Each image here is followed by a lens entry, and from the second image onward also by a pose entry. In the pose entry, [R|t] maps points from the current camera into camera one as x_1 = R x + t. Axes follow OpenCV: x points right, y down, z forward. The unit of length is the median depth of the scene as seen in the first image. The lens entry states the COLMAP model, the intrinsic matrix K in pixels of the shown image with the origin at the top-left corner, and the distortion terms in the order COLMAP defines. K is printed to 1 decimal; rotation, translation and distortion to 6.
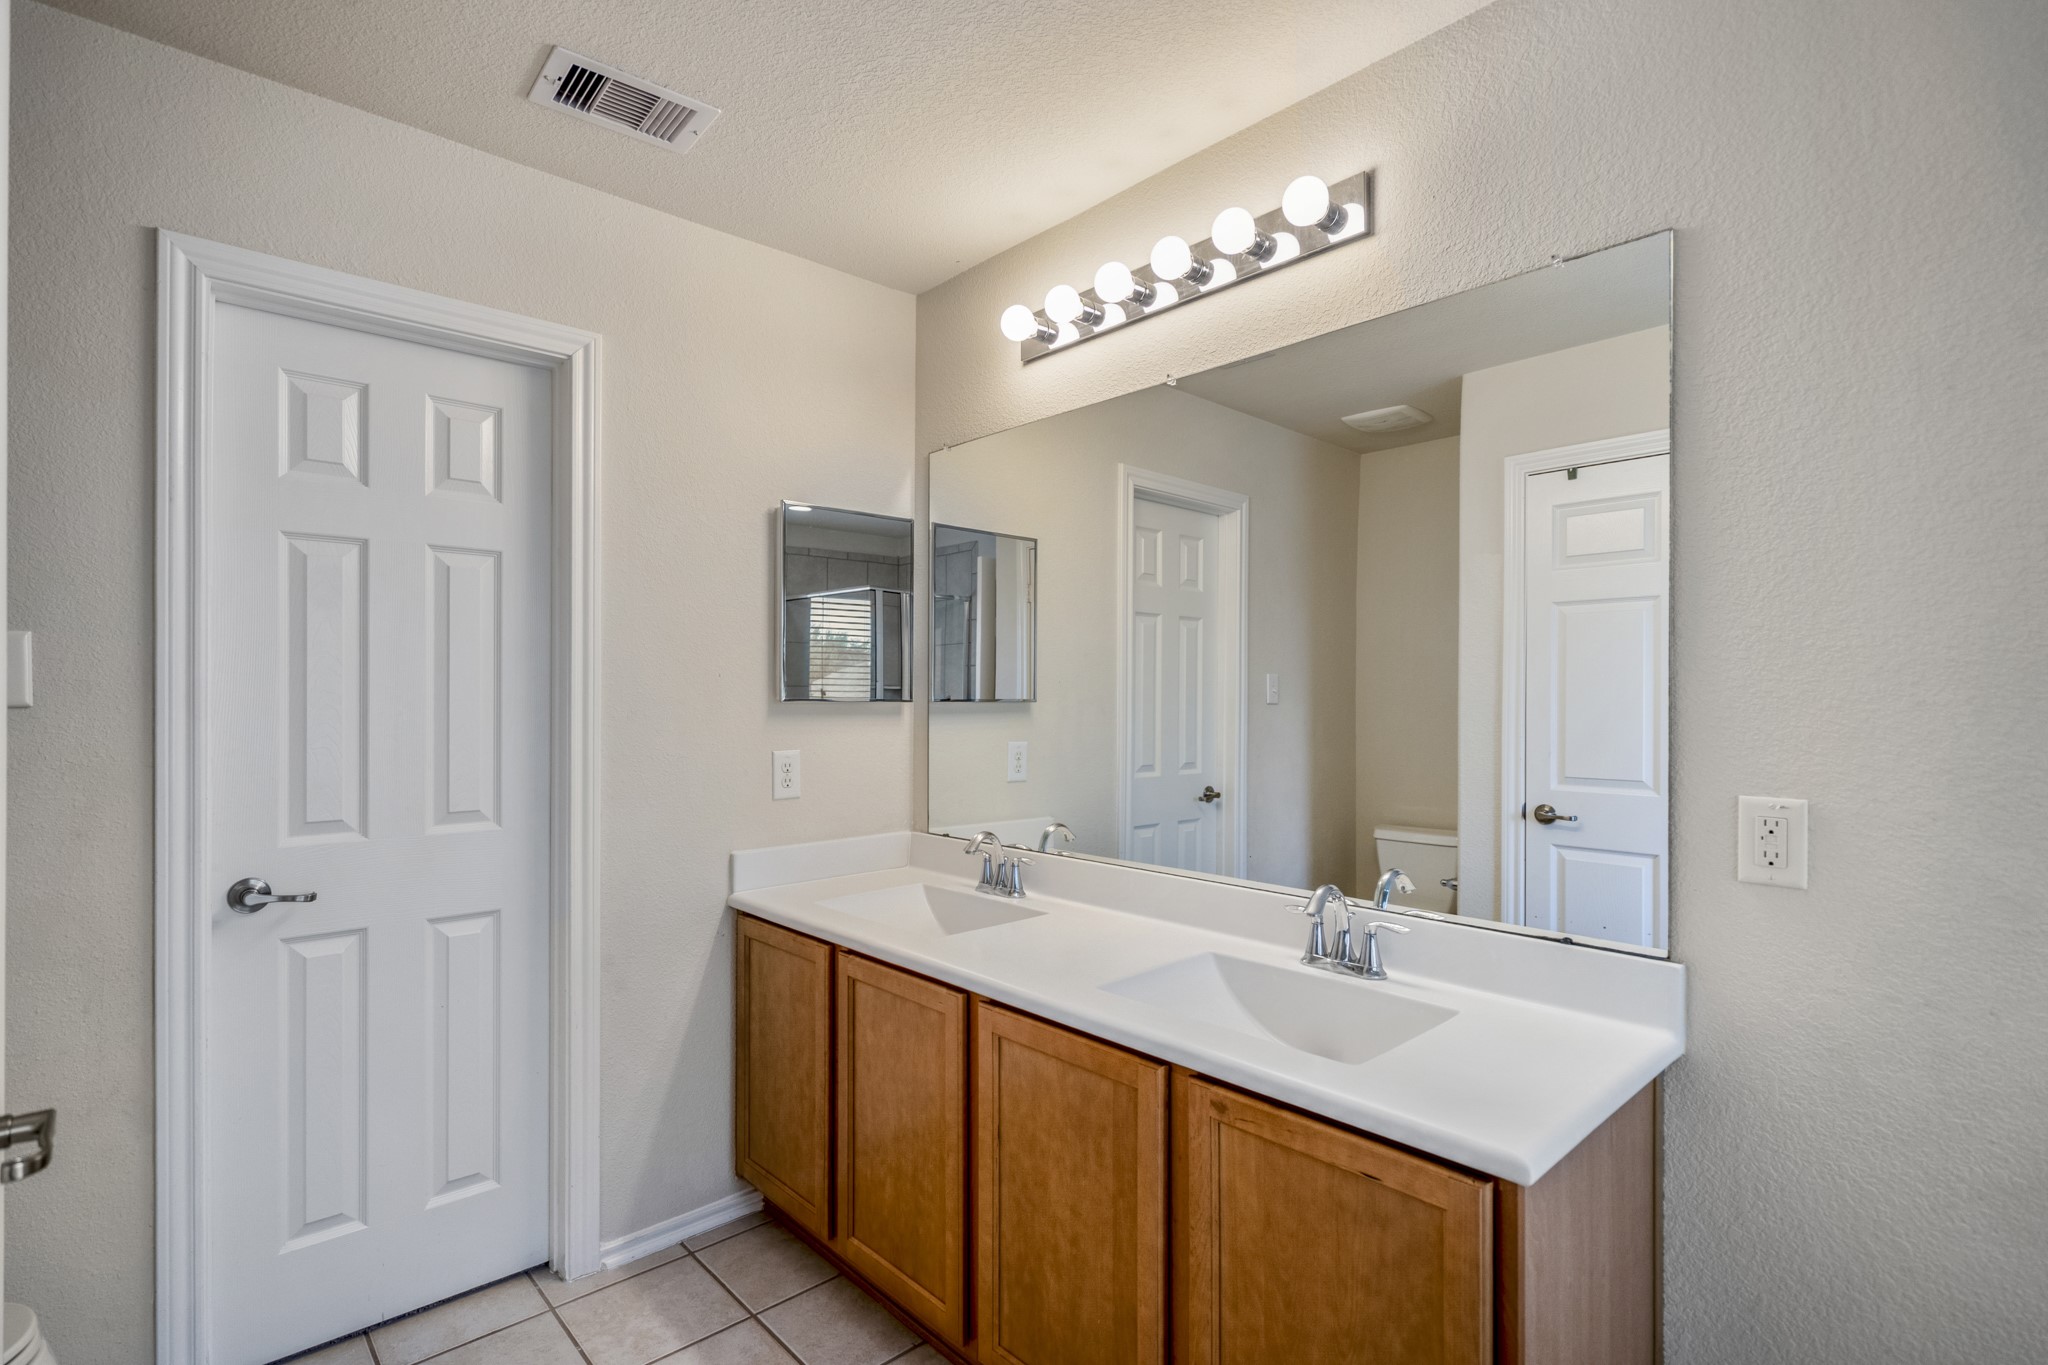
lens RADIAL K [[965.1, 0, 1017.0], [0, 965.1, 693.6], [0, 0, 1]] dist [0.000628, -0.003046]
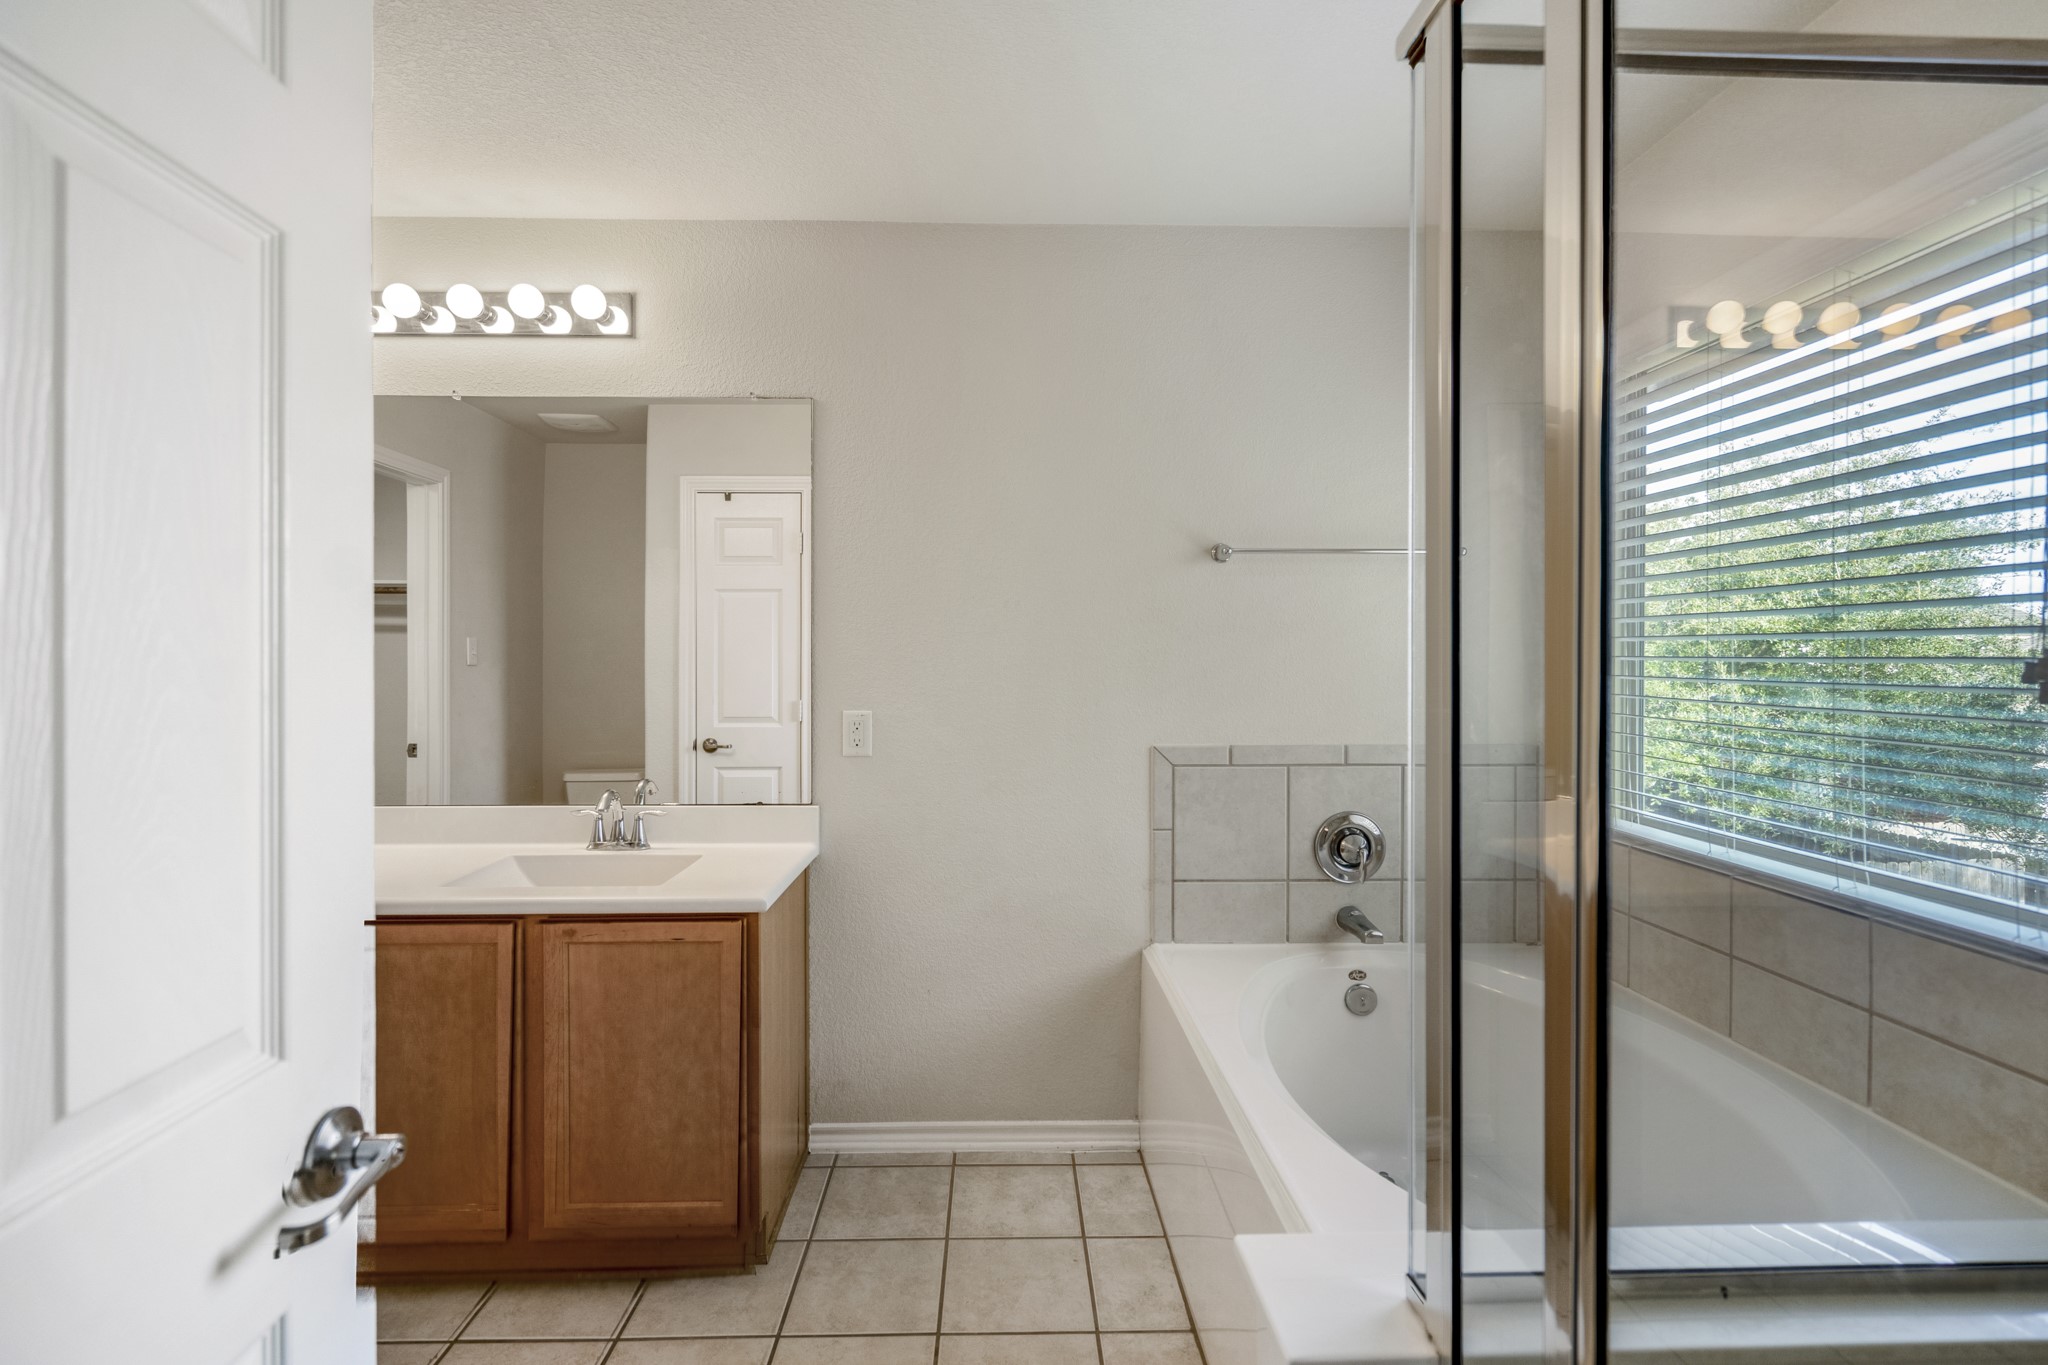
lens RADIAL K [[965.1, 0, 1024.1], [0, 965.1, 669.4], [0, 0, 1]] dist [0.000628, -0.003046]
pose [[0.646629, -0.009571, 0.762745, -0.400808], [-0.001137, 0.999908, 0.013511, -0.000556], [-0.762804, -0.009603, 0.646559, -0.424455]]
